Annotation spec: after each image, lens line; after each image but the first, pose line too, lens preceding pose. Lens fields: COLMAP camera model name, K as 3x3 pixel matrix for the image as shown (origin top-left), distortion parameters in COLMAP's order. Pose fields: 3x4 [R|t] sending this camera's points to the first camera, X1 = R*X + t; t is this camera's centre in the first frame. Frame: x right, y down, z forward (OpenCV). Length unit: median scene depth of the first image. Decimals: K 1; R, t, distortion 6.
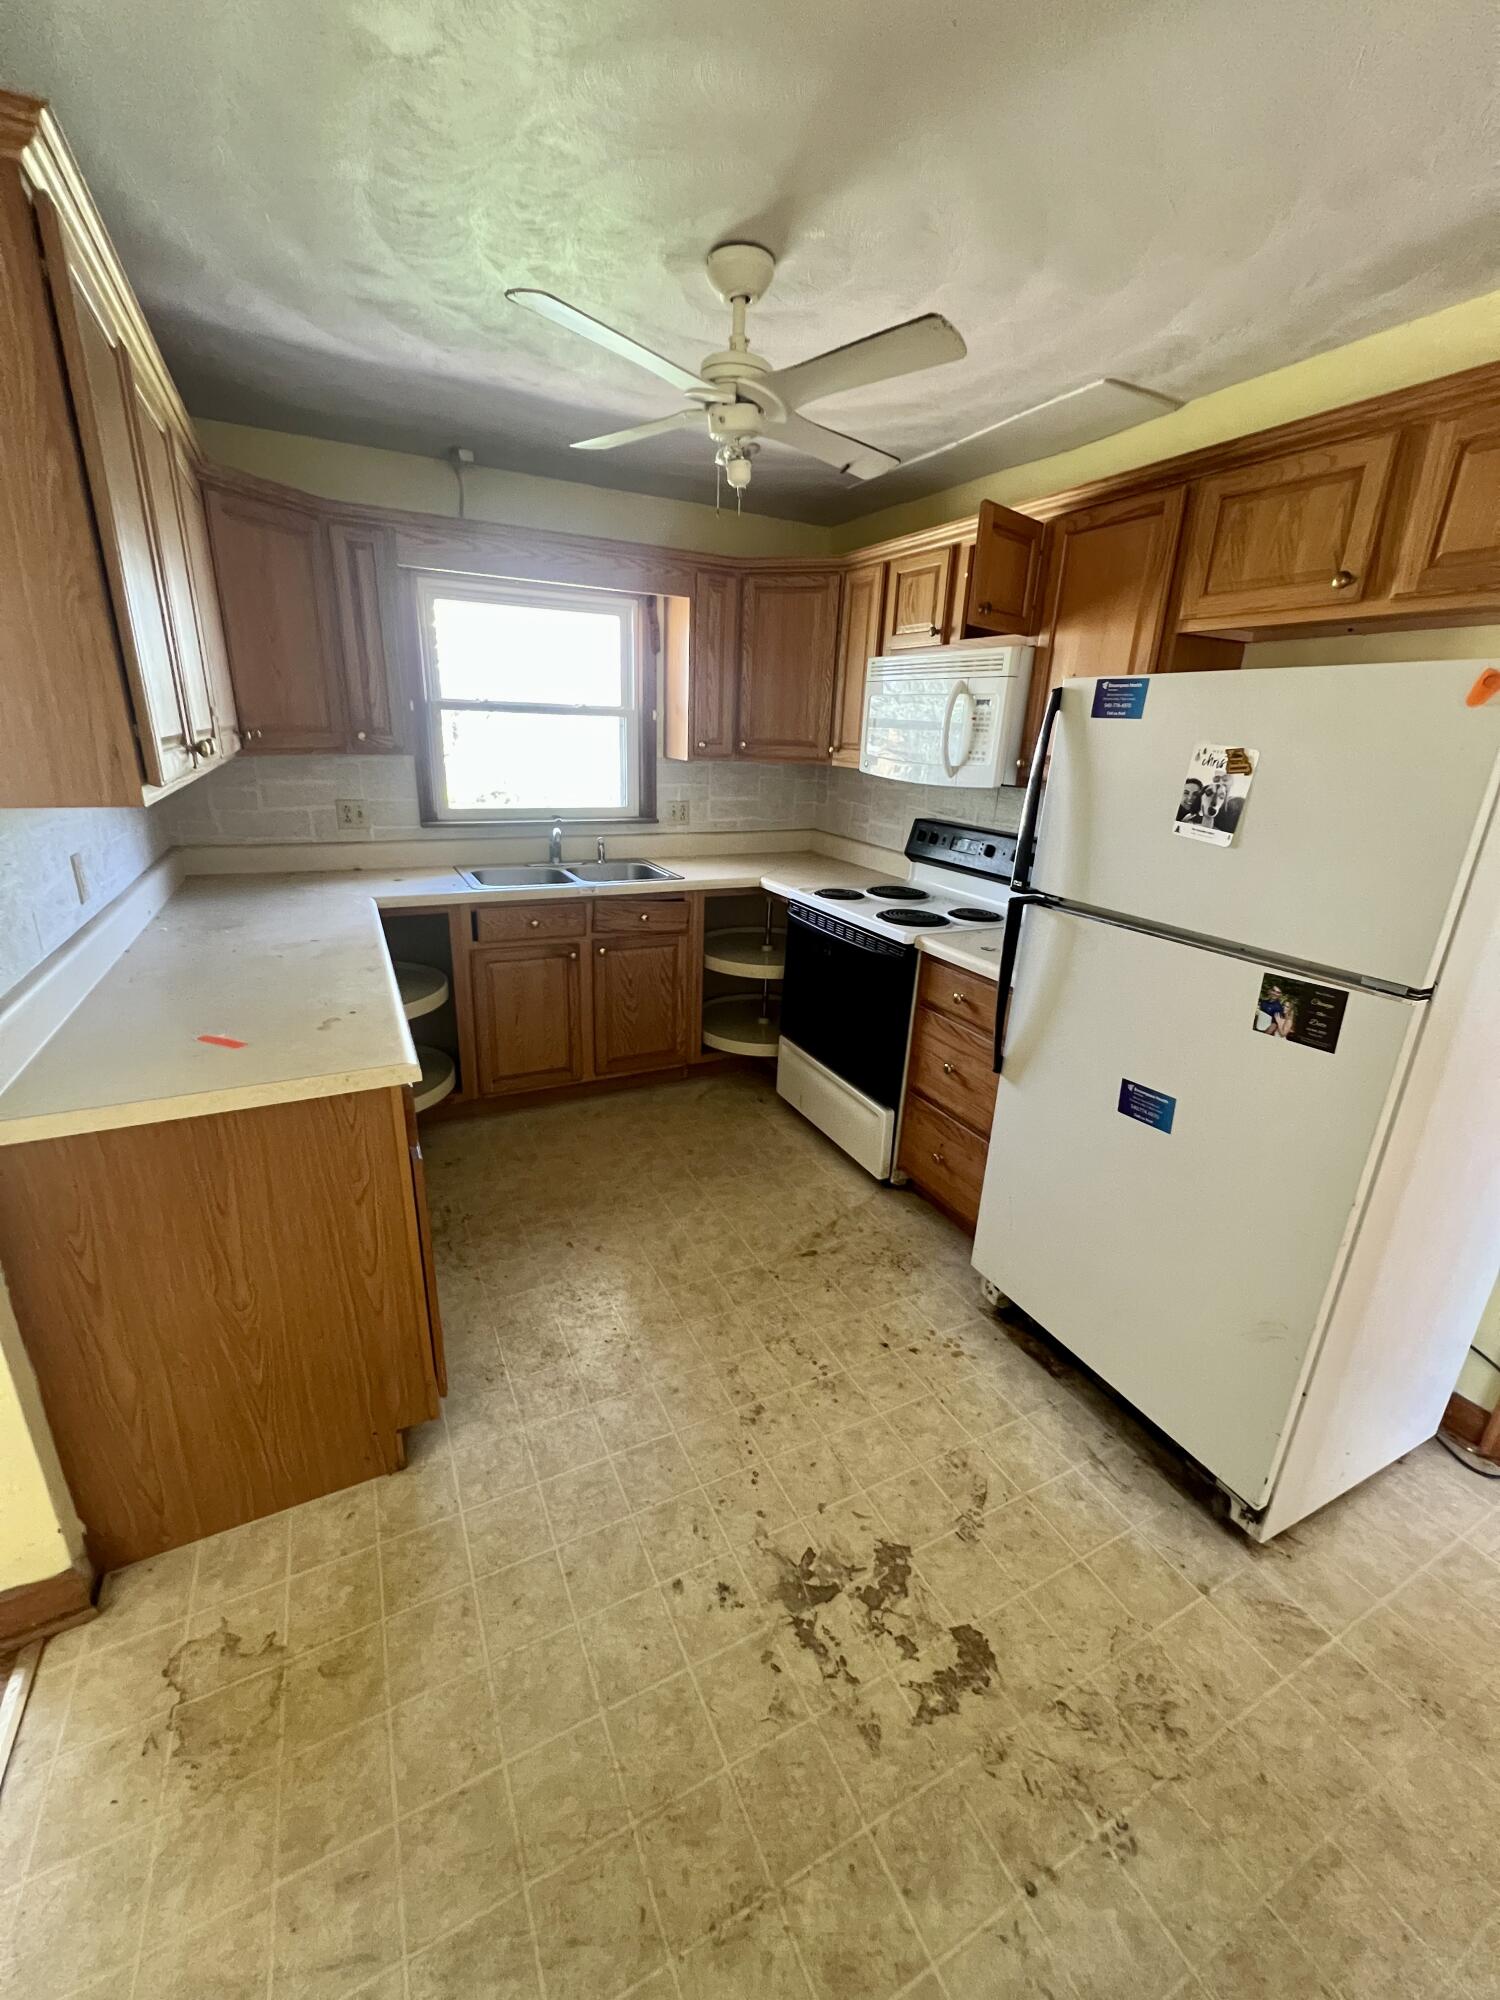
lens RADIAL K [[801.0, 0, 750.0], [0, 801.0, 1000.0], [0, 0, 1]] dist [-0.012400, 0.000062]
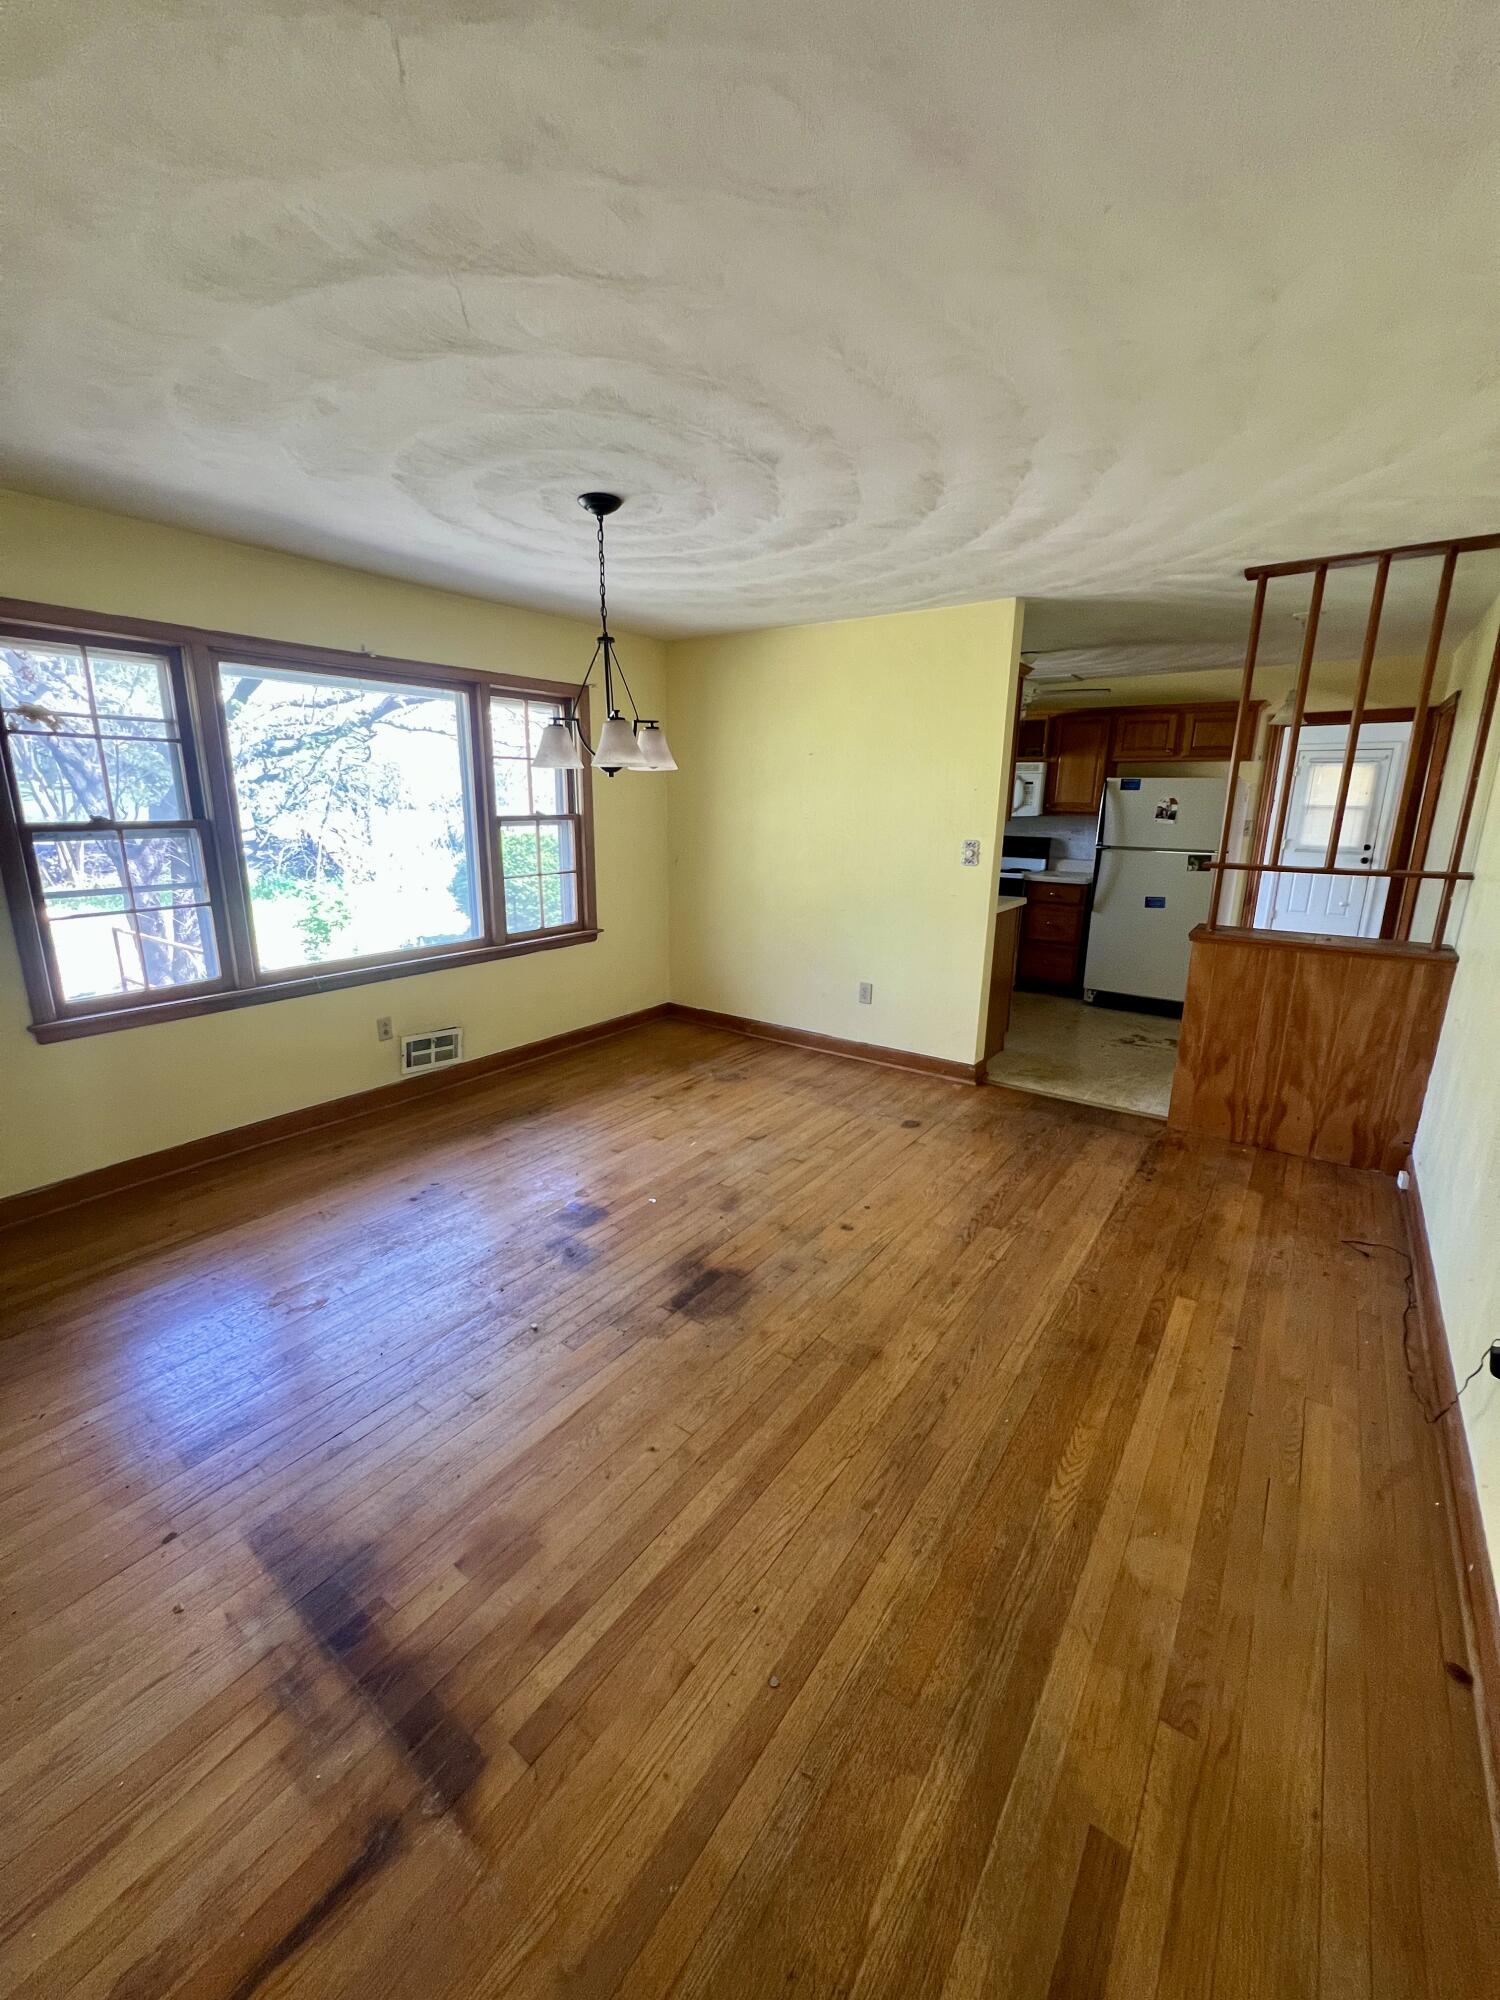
lens RADIAL K [[801.0, 0, 750.0], [0, 801.0, 1000.0], [0, 0, 1]] dist [-0.012400, 0.000062]
pose [[0.889005, -0.134645, 0.437654, -2.604925], [0.163304, 0.986169, -0.028322, 0.362197], [-0.427787, 0.096649, 0.898698, -1.282839]]
